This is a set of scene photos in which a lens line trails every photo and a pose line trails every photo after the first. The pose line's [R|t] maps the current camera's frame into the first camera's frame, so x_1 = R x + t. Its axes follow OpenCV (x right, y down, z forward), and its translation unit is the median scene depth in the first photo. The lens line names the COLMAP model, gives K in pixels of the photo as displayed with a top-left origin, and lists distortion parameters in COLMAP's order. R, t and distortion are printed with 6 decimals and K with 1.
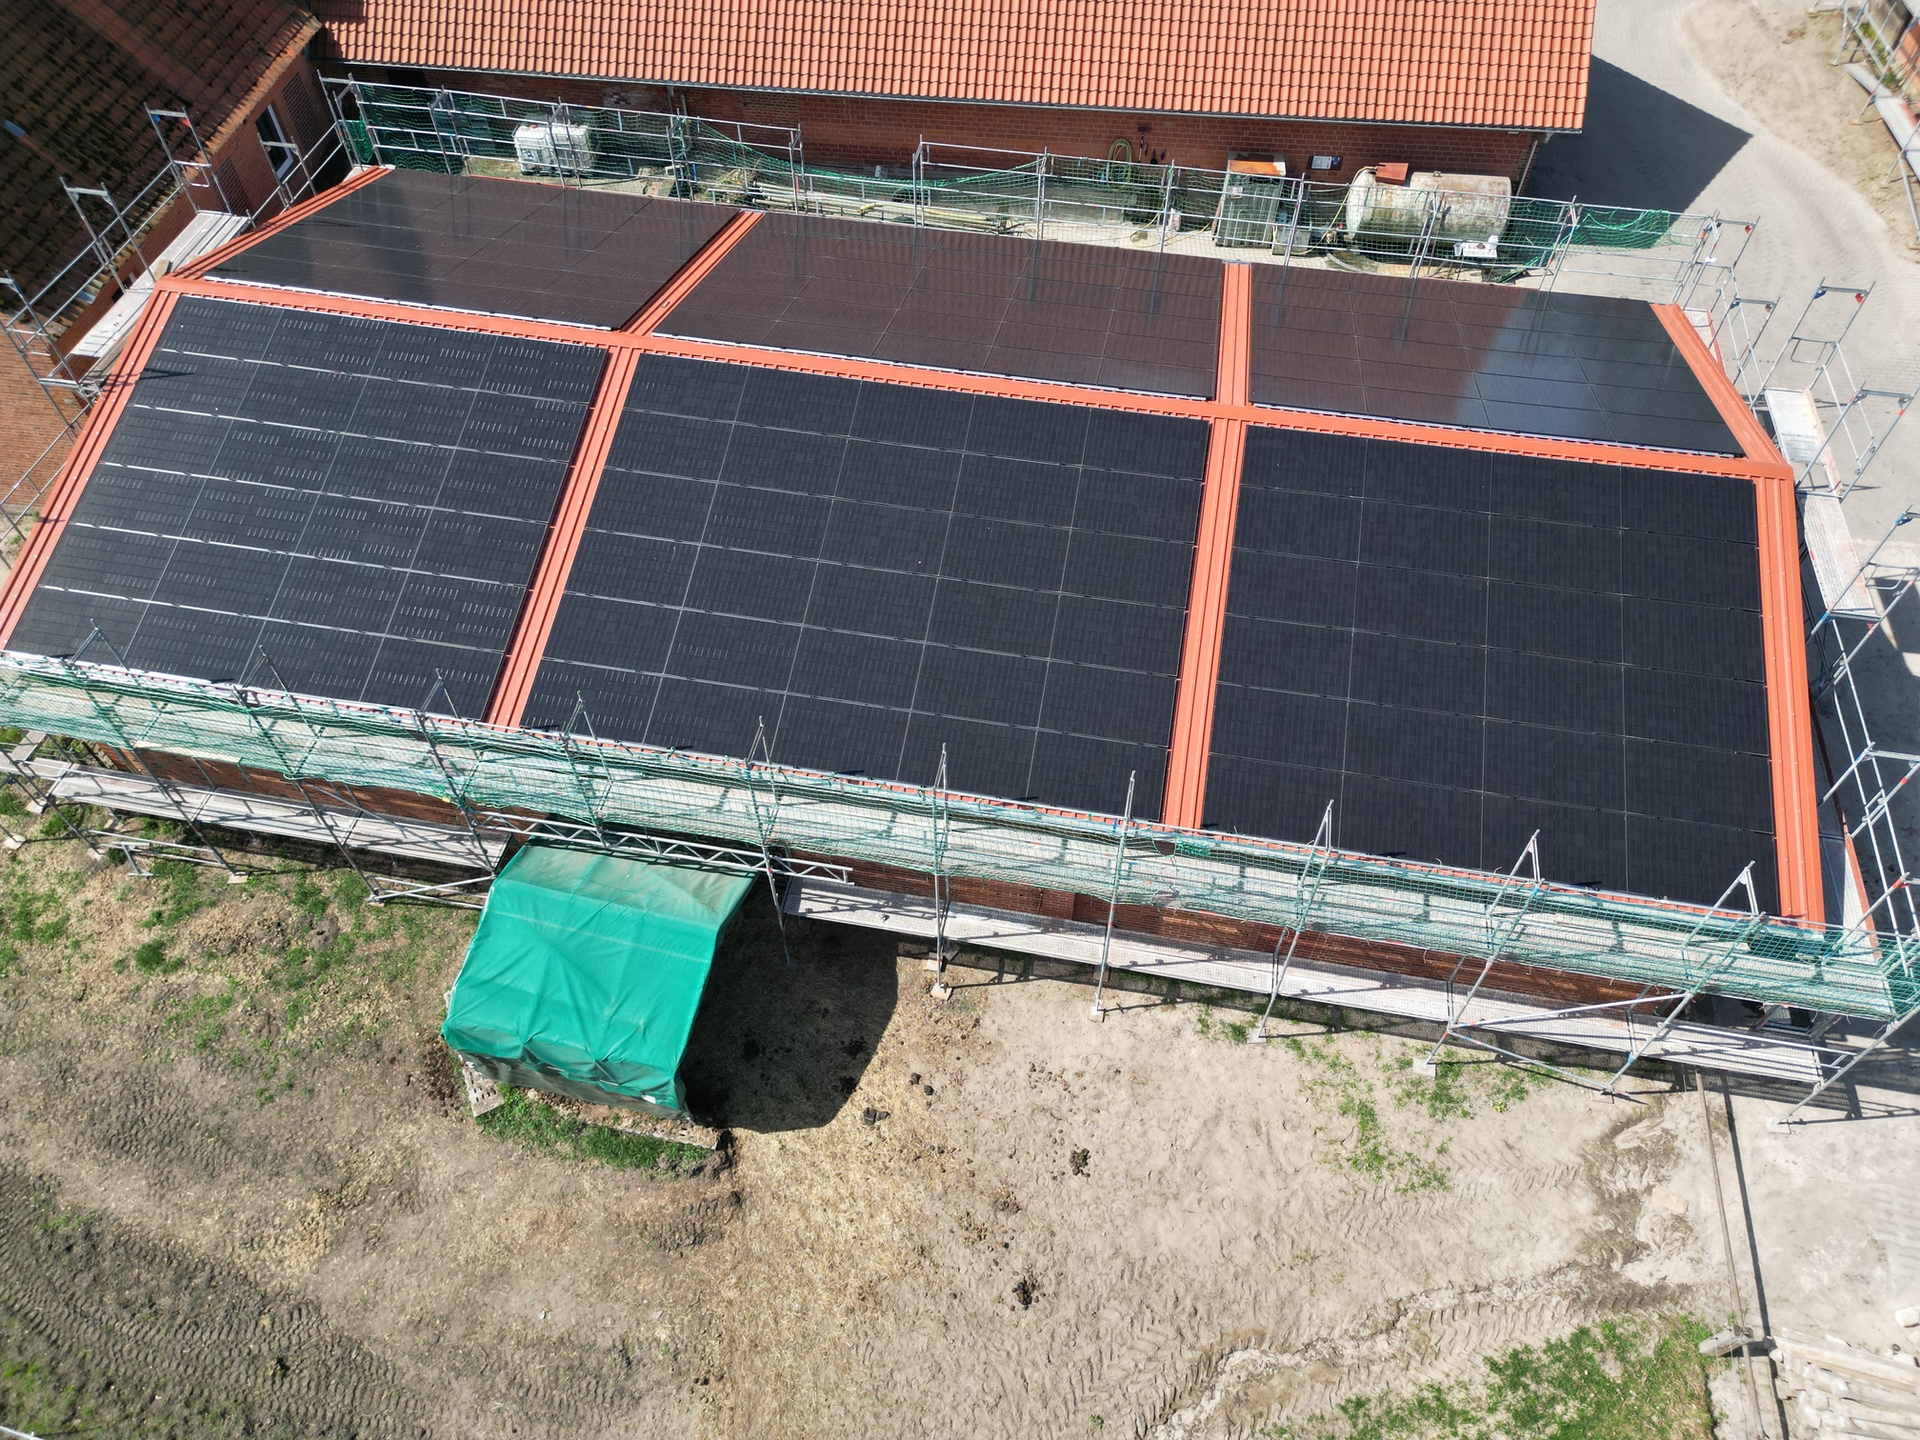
lens RADIAL K [[1342.0, 0, 965.6], [0, 1342.0, 715.4], [0, 0, 1]] dist [0.074507, -0.070969]
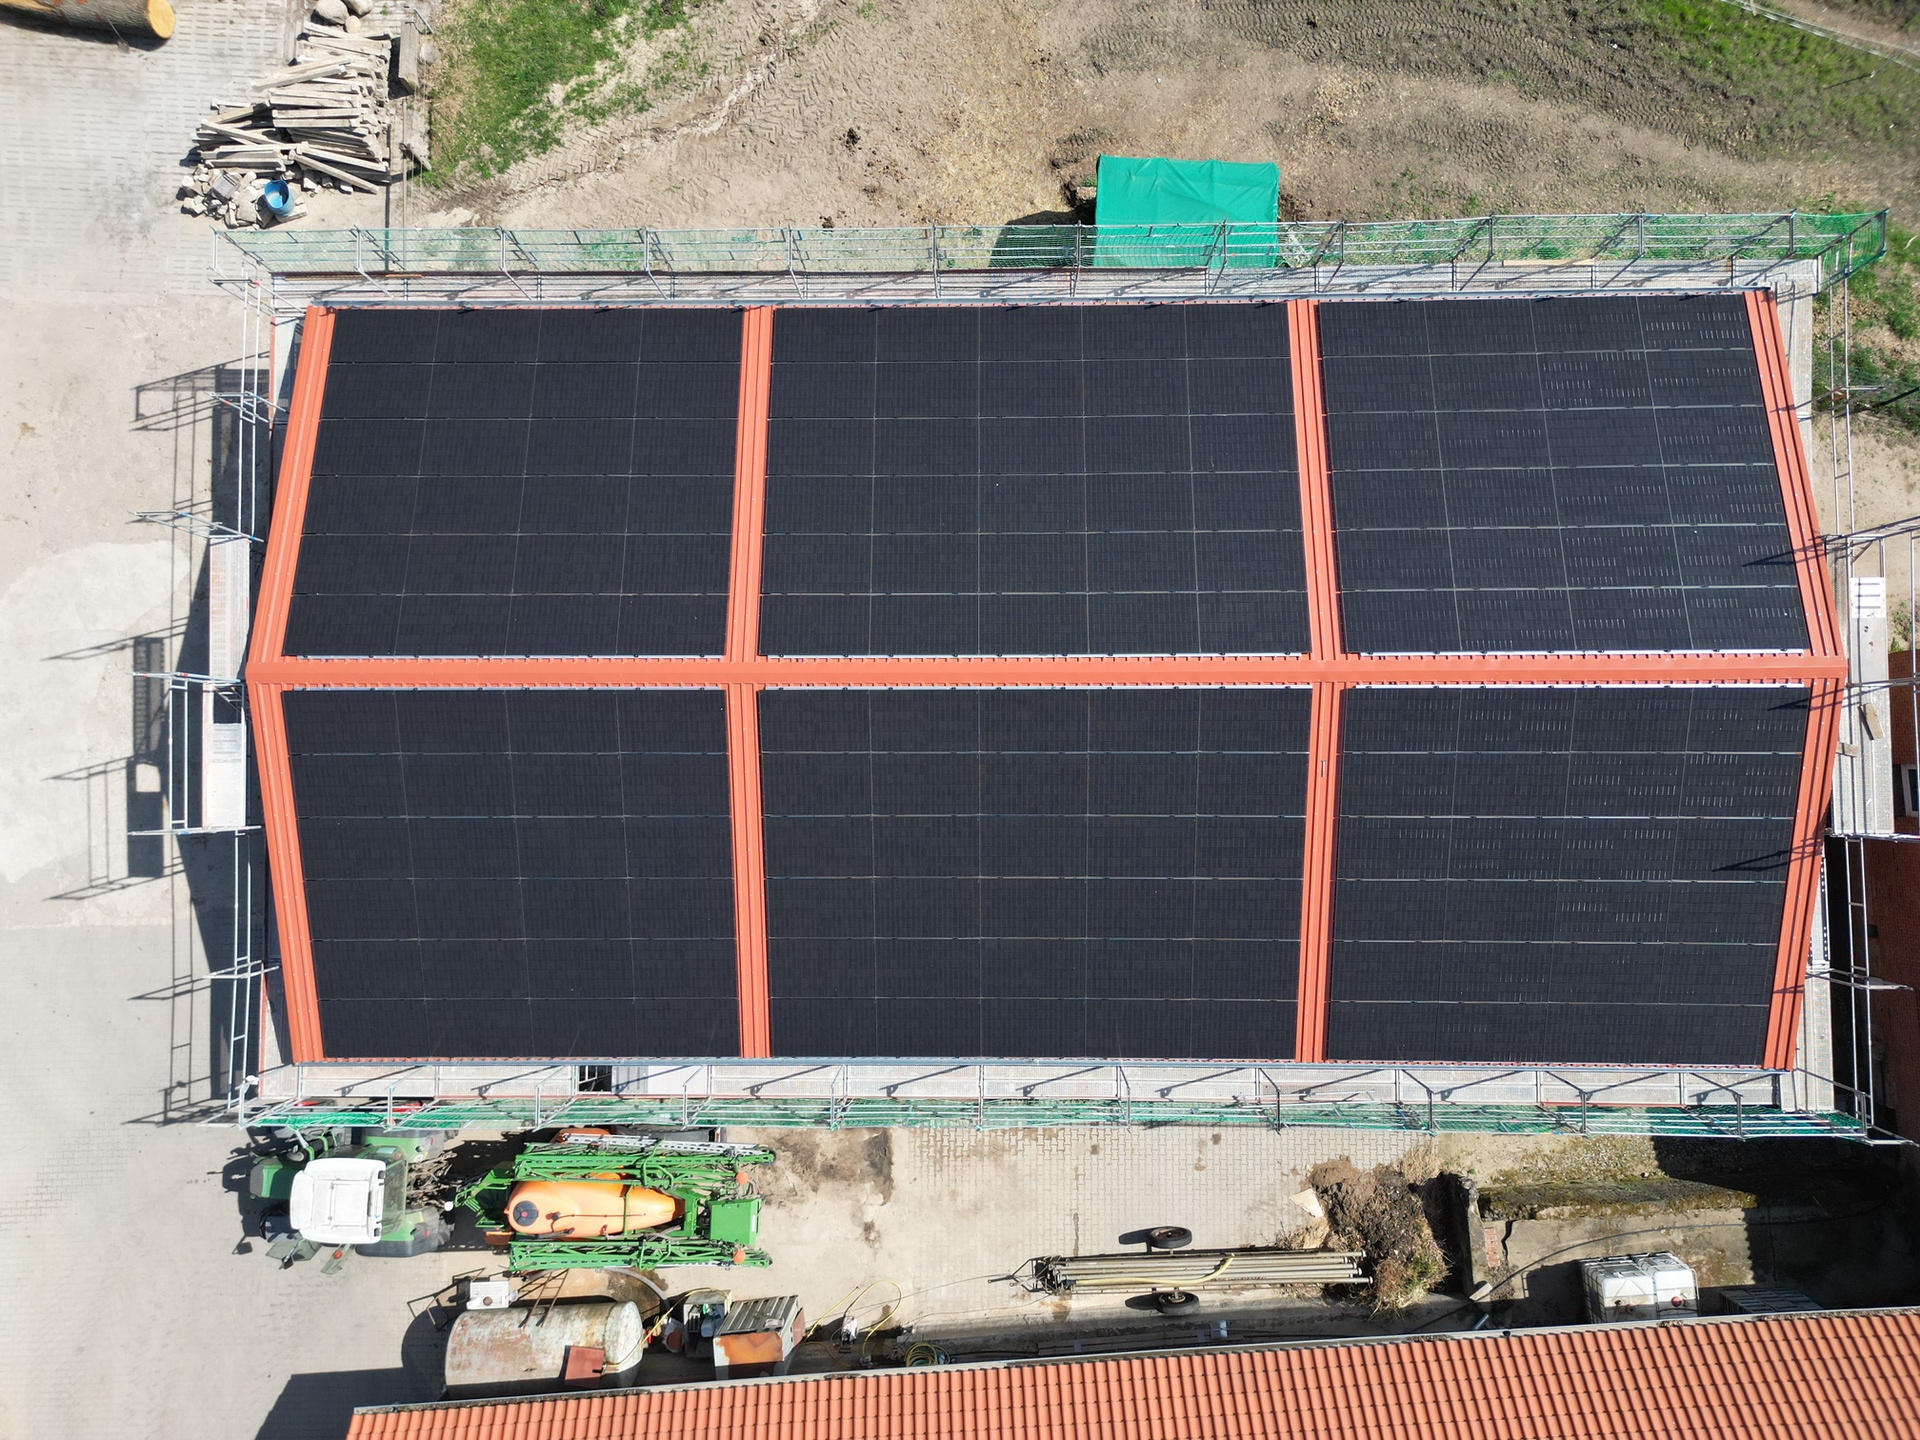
lens RADIAL K [[1342.0, 0, 965.6], [0, 1342.0, 715.4], [0, 0, 1]] dist [0.074507, -0.070969]
pose [[-0.983819, 0.178635, 0.013803, 0.011949], [-0.126770, -0.748472, 0.650937, -0.996476], [0.126611, 0.638655, 0.759006, 0.241970]]
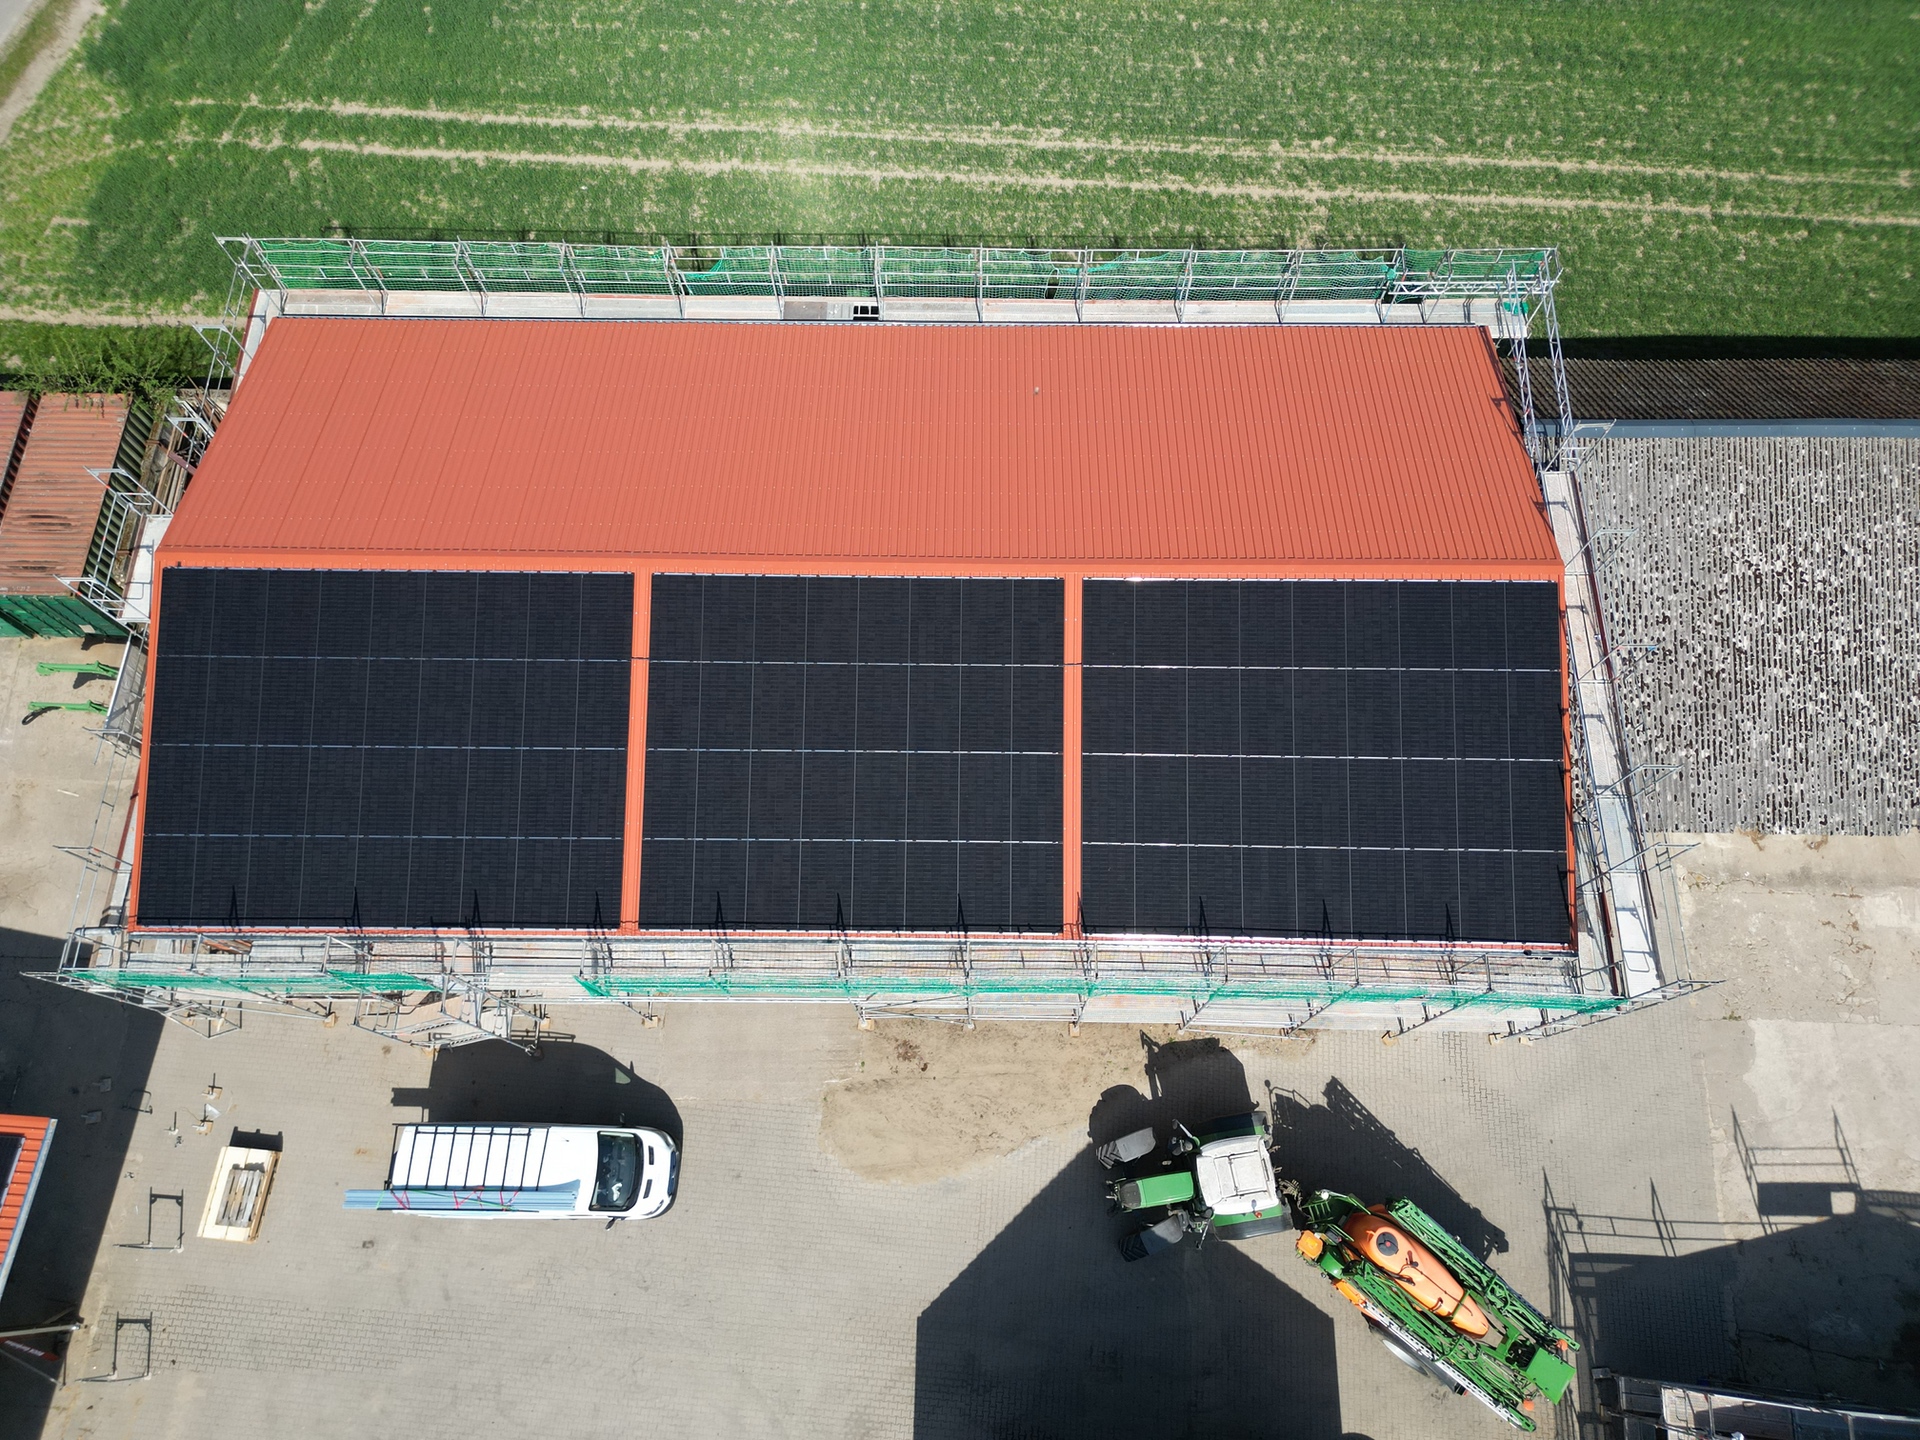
lens RADIAL K [[1342.0, 0, 965.6], [0, 1342.0, 715.4], [0, 0, 1]] dist [0.074507, -0.070969]
pose [[-0.082491, -0.931270, 0.354867, 0.895229], [0.790002, 0.155965, 0.592935, -1.809679], [-0.607530, 0.329258, 0.722839, 0.531854]]
